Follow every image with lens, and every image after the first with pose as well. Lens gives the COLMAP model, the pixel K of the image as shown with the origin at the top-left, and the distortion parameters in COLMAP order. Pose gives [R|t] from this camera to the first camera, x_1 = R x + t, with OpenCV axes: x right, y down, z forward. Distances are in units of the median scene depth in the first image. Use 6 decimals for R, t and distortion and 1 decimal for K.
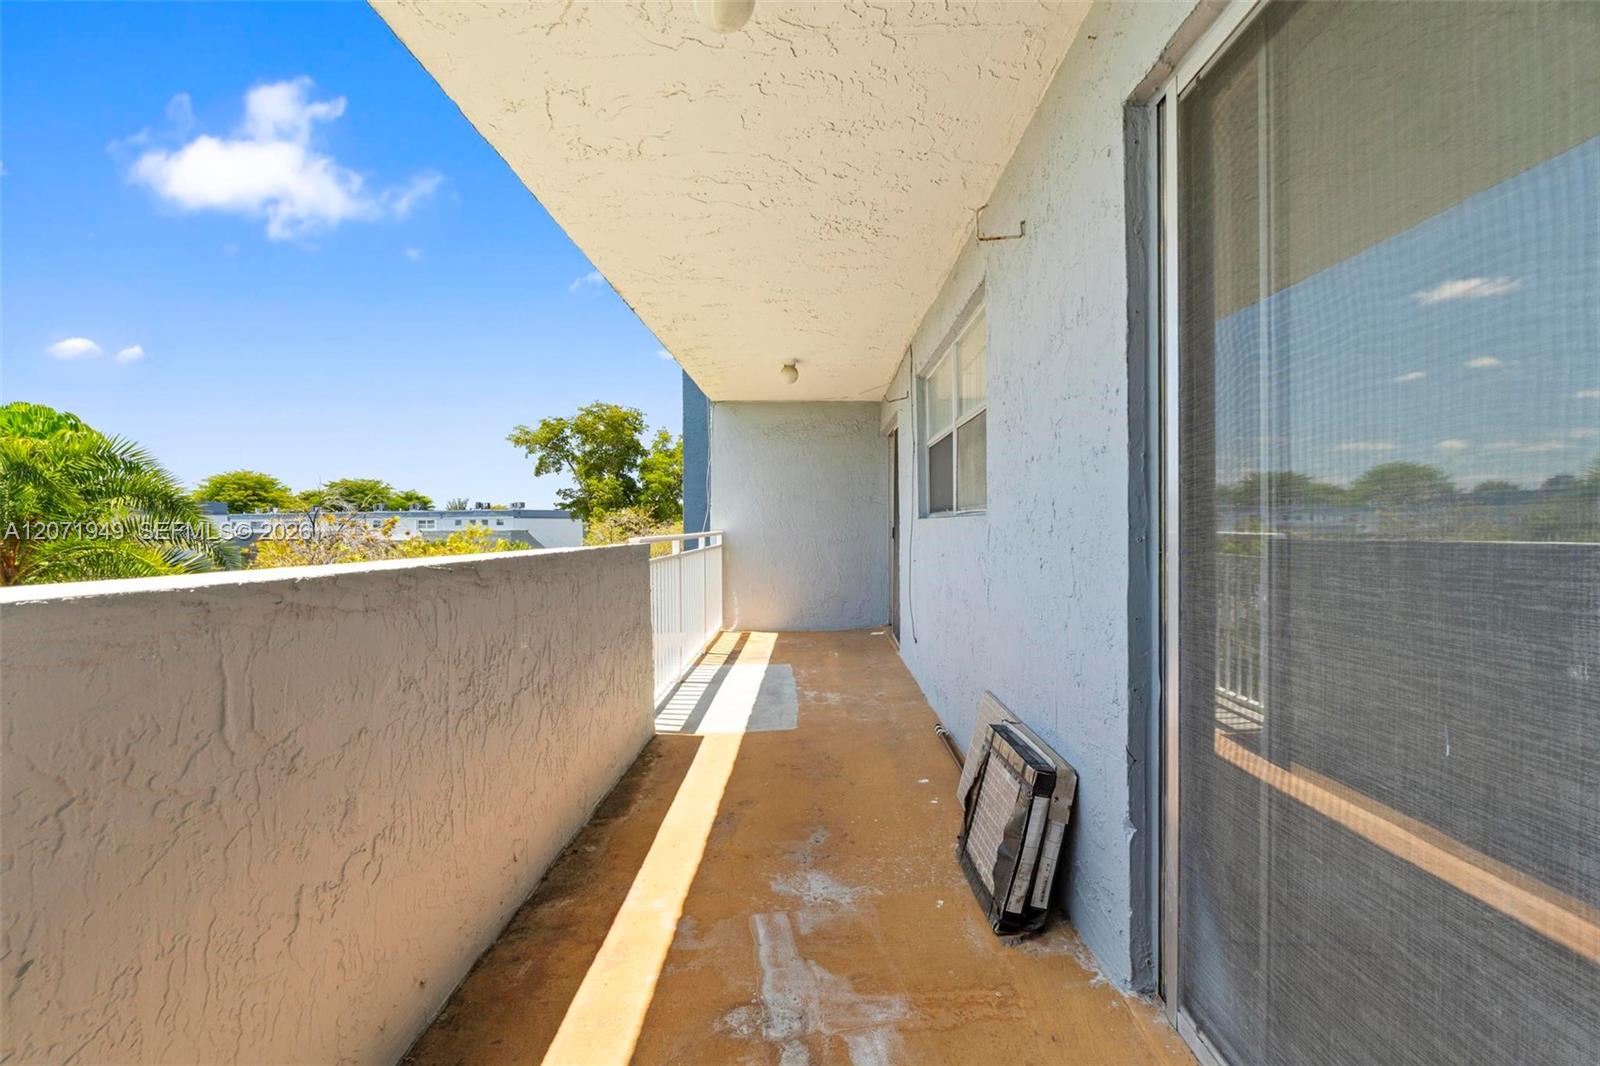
lens RADIAL K [[686.0, 0, 800.6], [0, 686.0, 525.7], [0, 0, 1]] dist [-0.008222, 0.000934]
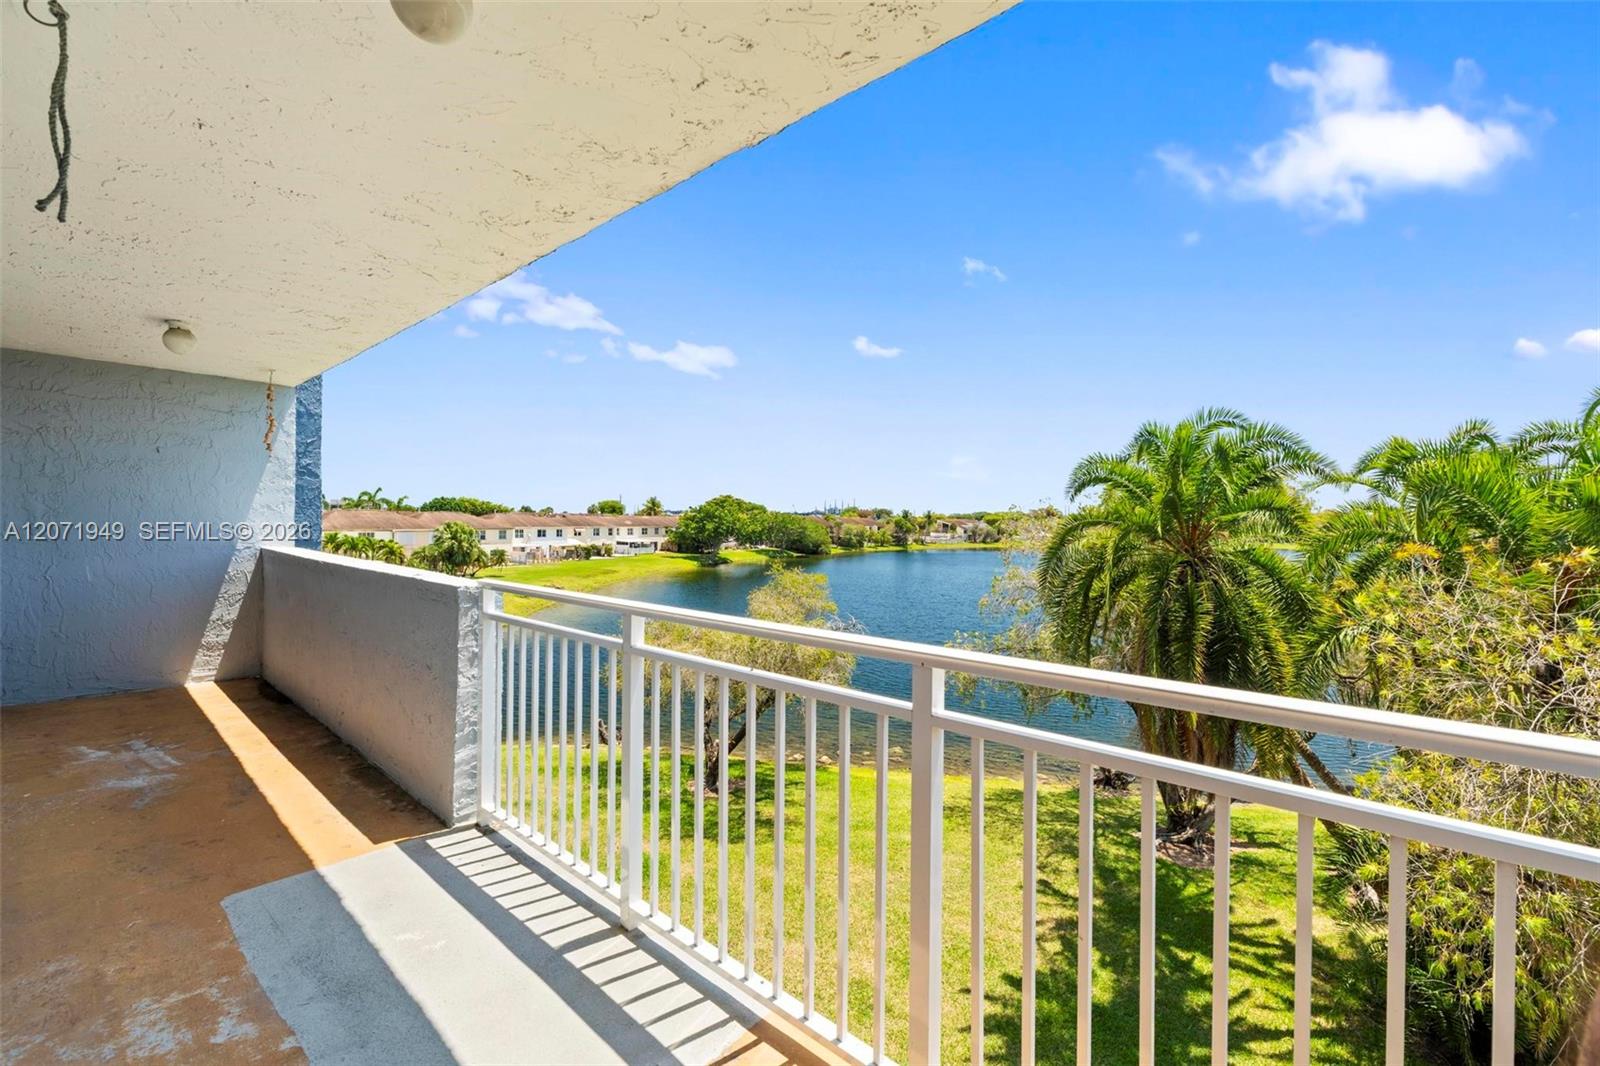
lens RADIAL K [[686.0, 0, 807.4], [0, 686.0, 524.6], [0, 0, 1]] dist [-0.008222, 0.000934]
pose [[-0.655248, -0.003346, -0.755406, 0.112237], [-0.012377, 0.999904, 0.006308, -0.052492], [0.755312, 0.013483, -0.655226, 1.804749]]
